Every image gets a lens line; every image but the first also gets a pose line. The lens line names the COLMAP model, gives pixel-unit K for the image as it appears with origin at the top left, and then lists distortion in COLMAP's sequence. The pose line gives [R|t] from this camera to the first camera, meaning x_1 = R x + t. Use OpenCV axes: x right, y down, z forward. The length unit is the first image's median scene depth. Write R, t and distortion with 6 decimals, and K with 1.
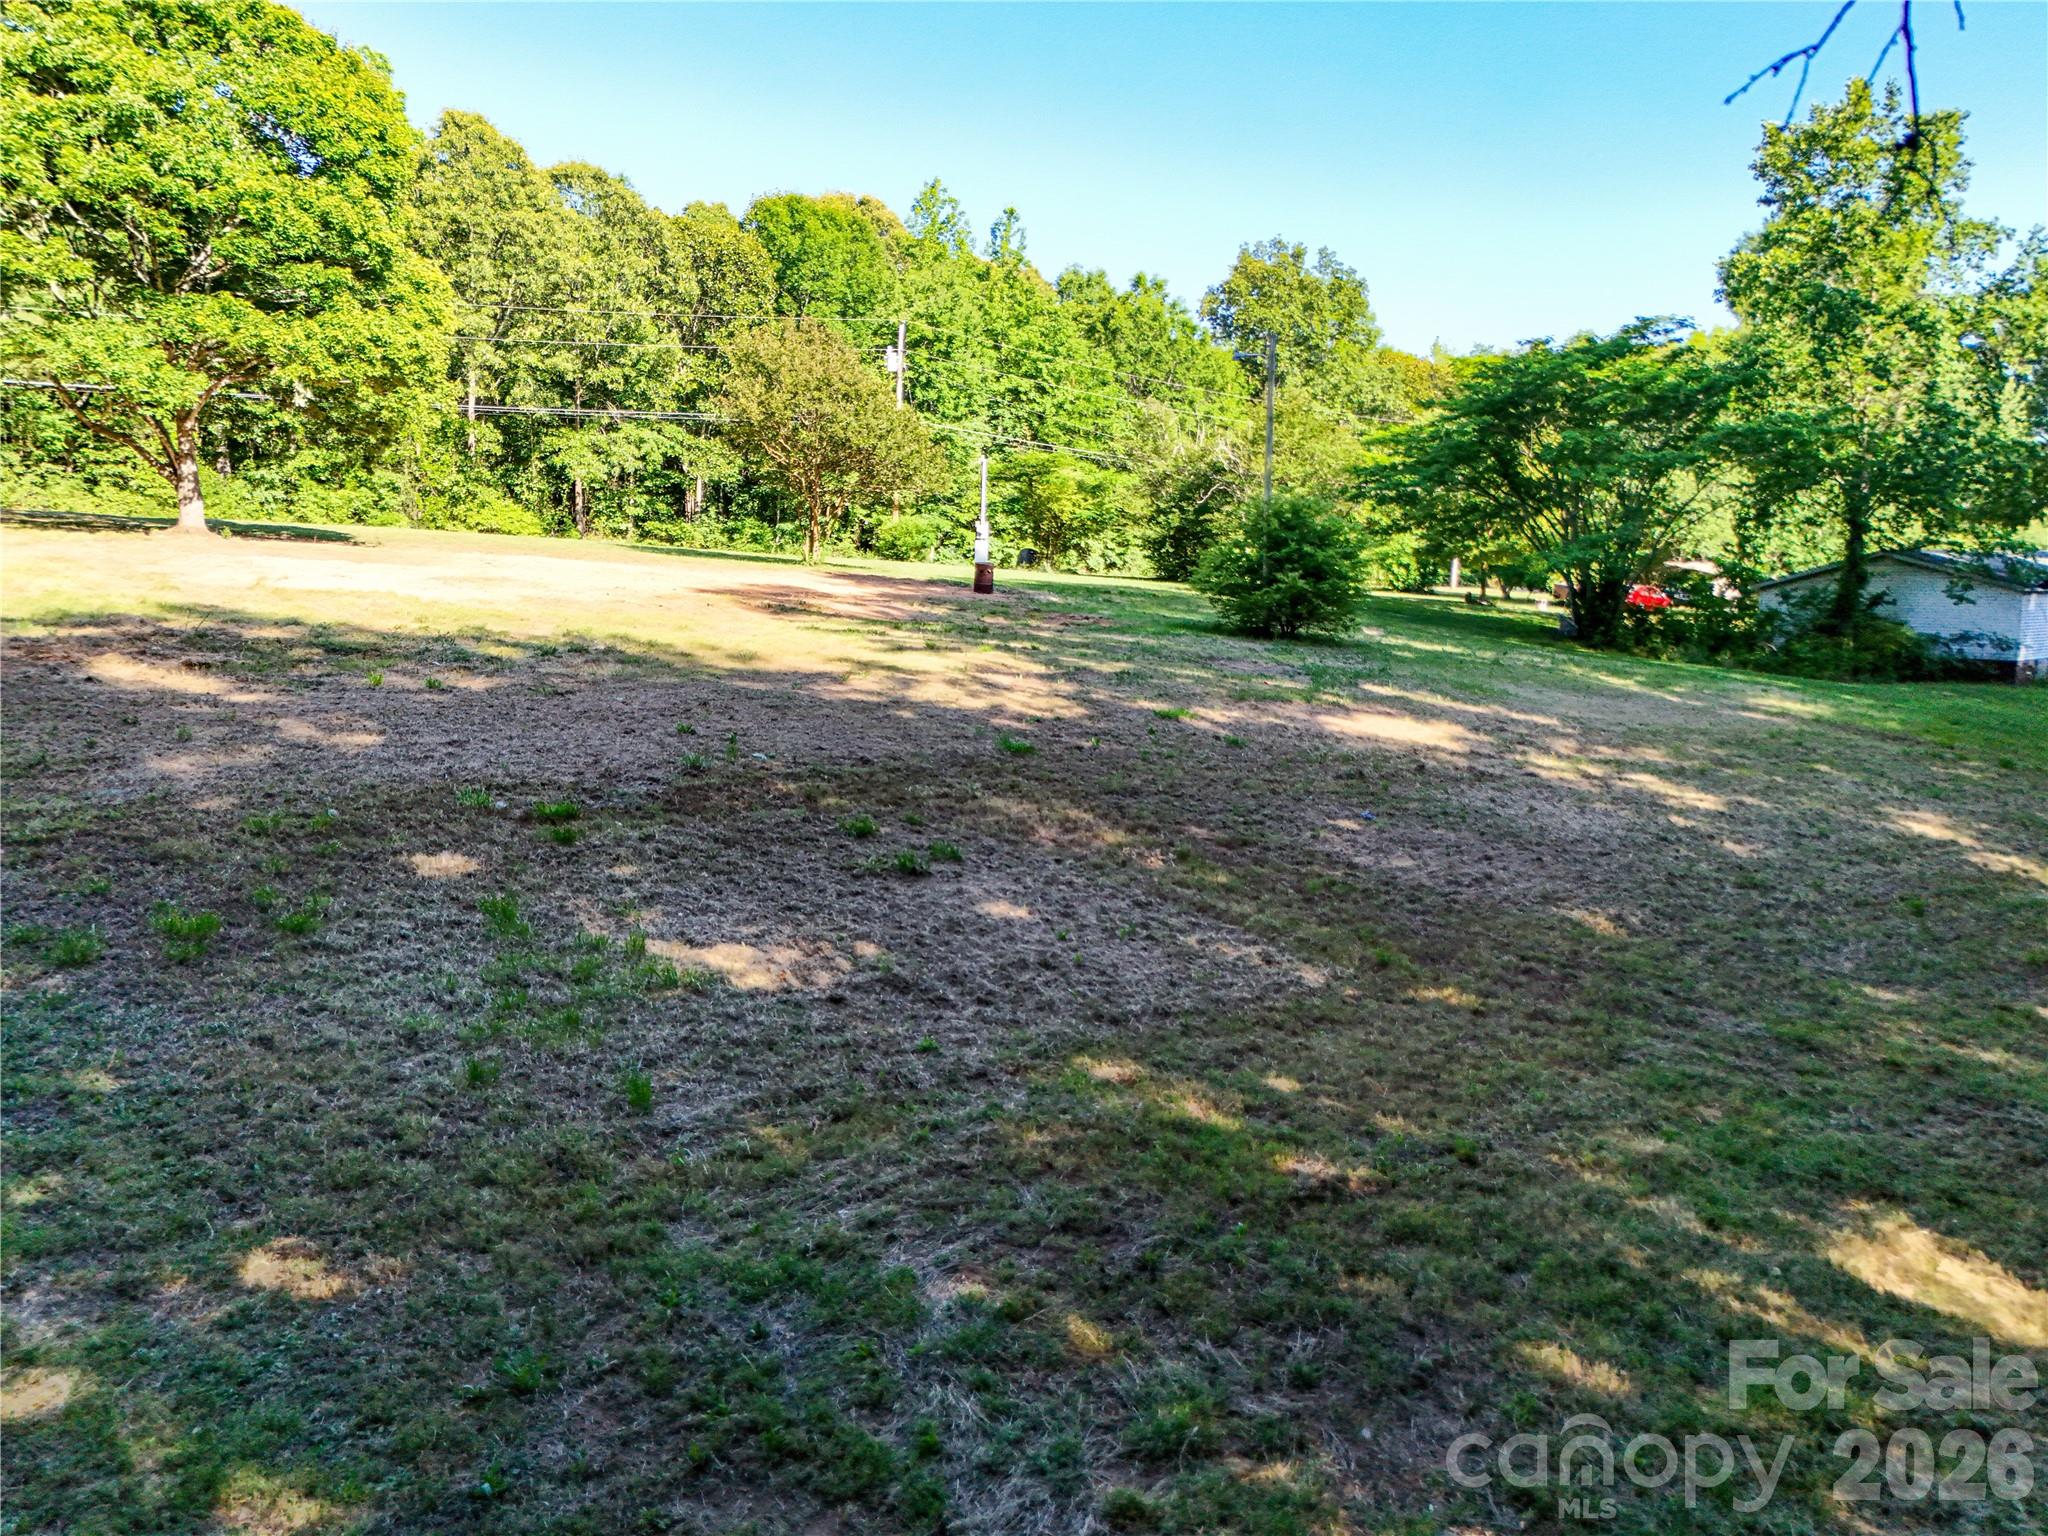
lens RADIAL K [[1507.5, 0, 1031.5], [0, 1507.5, 759.5], [0, 0, 1]] dist [0.071403, -0.065274]
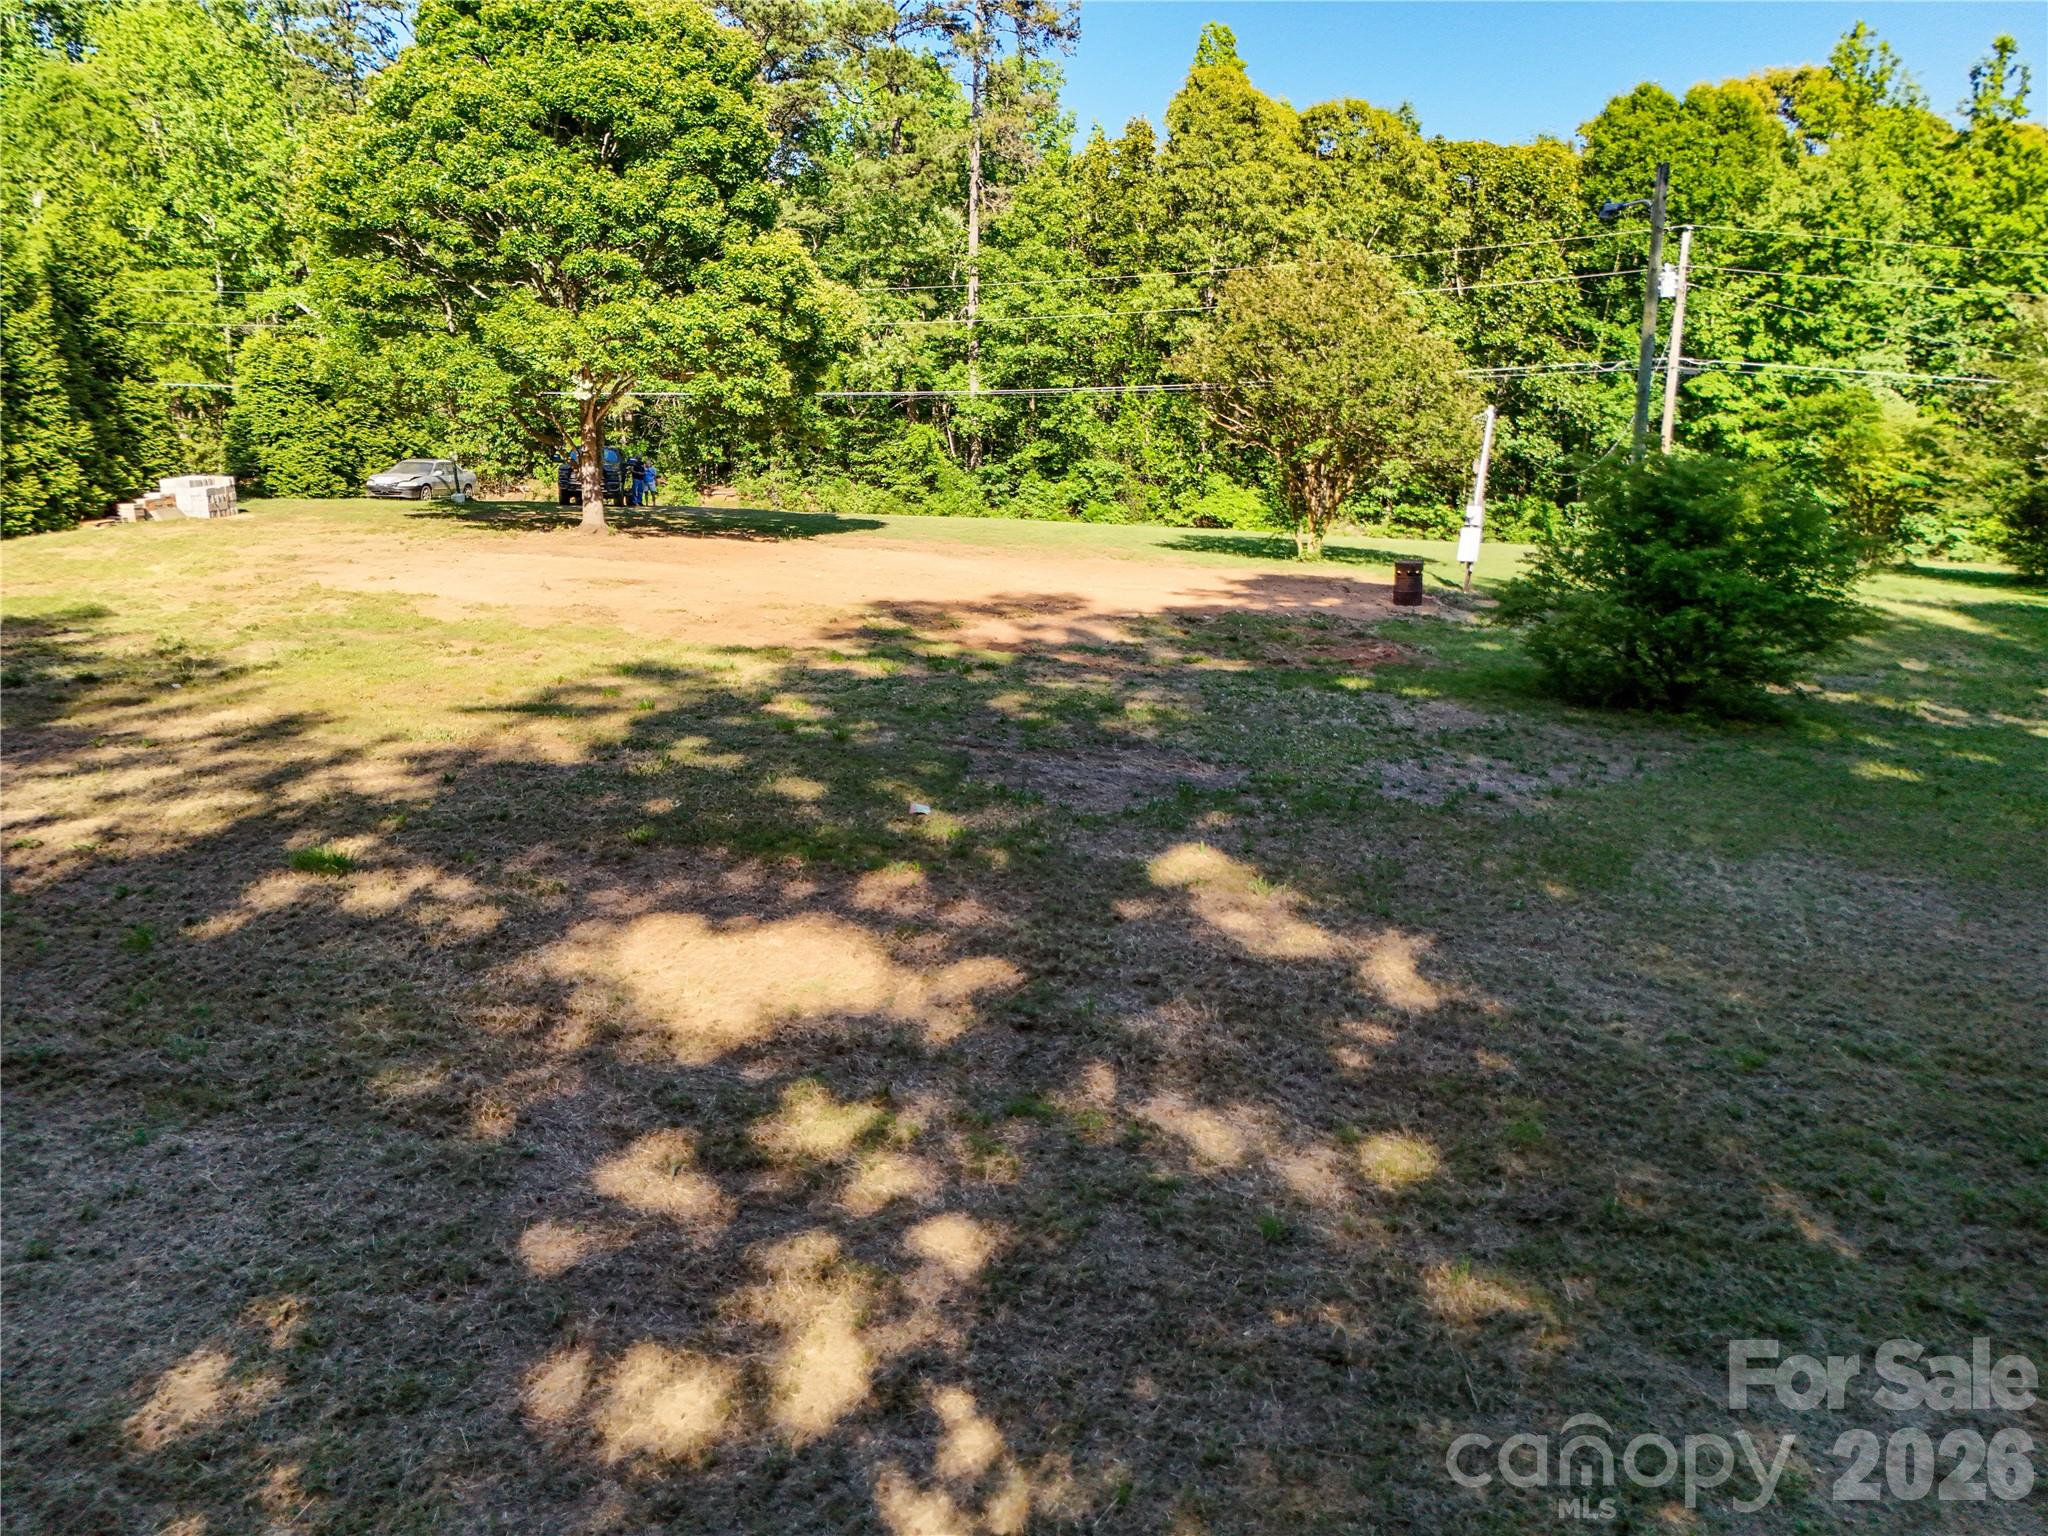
lens RADIAL K [[1507.5, 0, 1028.1], [0, 1507.5, 764.4], [0, 0, 1]] dist [0.071403, -0.065274]
pose [[0.728113, 0.103112, -0.677657, 0.230986], [-0.092481, 0.994359, 0.051935, -0.039489], [0.679190, 0.024856, 0.733542, 0.255314]]
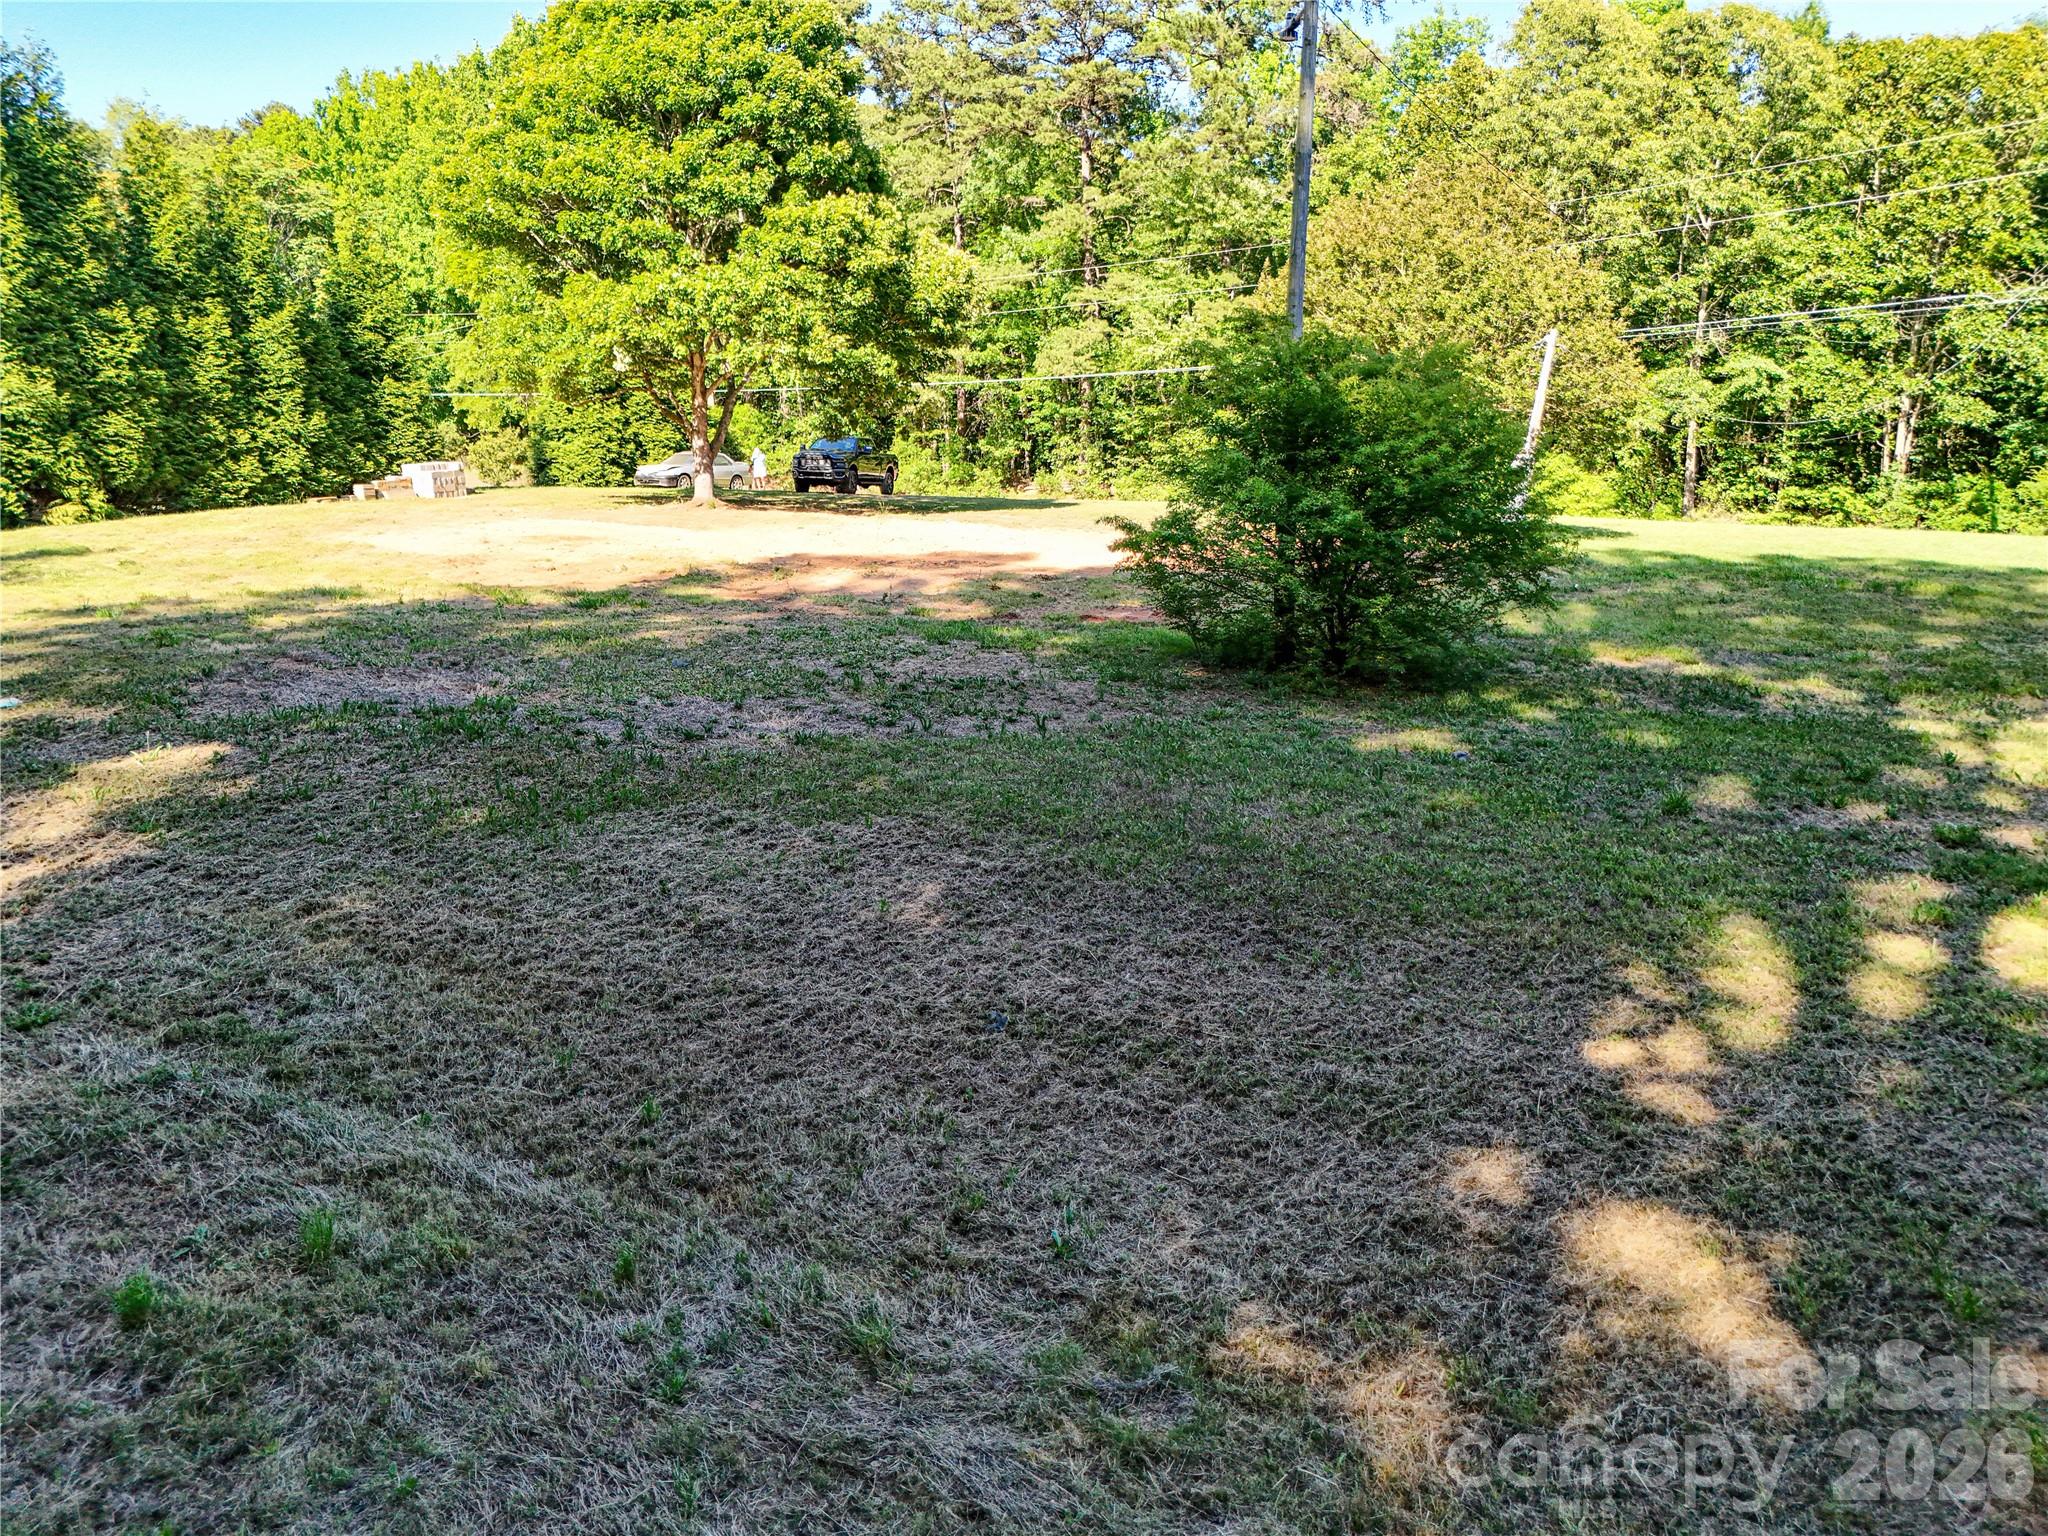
lens RADIAL K [[1507.5, 0, 1032.3], [0, 1507.5, 767.5], [0, 0, 1]] dist [0.071403, -0.065274]
pose [[0.406673, 0.128168, -0.904539, 0.318360], [-0.128326, 0.988308, 0.082344, -0.046501], [0.904516, 0.082589, 0.418365, 0.450719]]
